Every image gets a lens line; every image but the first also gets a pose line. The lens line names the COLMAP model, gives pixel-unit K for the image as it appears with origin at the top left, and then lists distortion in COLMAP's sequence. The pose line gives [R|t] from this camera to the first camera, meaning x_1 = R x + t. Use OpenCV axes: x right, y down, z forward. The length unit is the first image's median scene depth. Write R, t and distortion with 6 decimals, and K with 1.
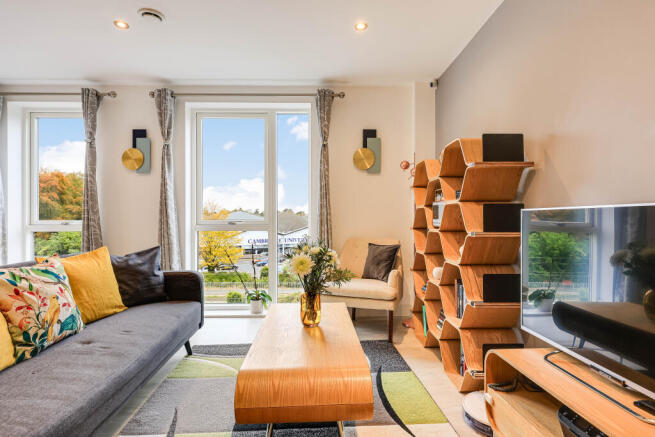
lens RADIAL K [[357.9, 0, 327.9], [0, 357.9, 218.1], [0, 0, 1]] dist [0.013677, 0.002763]
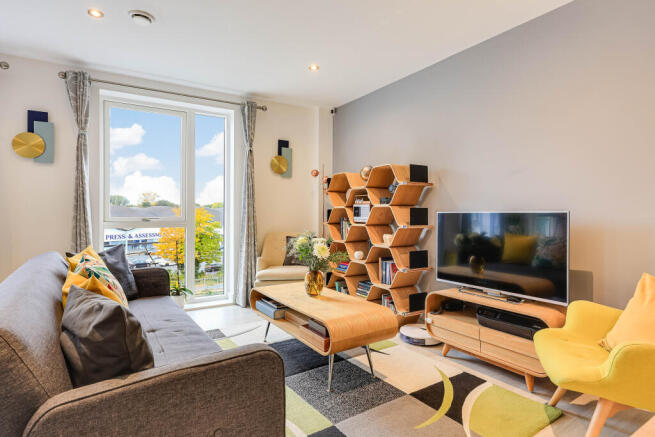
lens RADIAL K [[357.9, 0, 329.9], [0, 357.9, 217.9], [0, 0, 1]] dist [0.013677, 0.002763]
pose [[0.859204, -0.002403, 0.511627, -0.378991], [-0.005504, 0.999888, 0.013938, -0.008688], [-0.511603, -0.014792, 0.859095, -0.106155]]
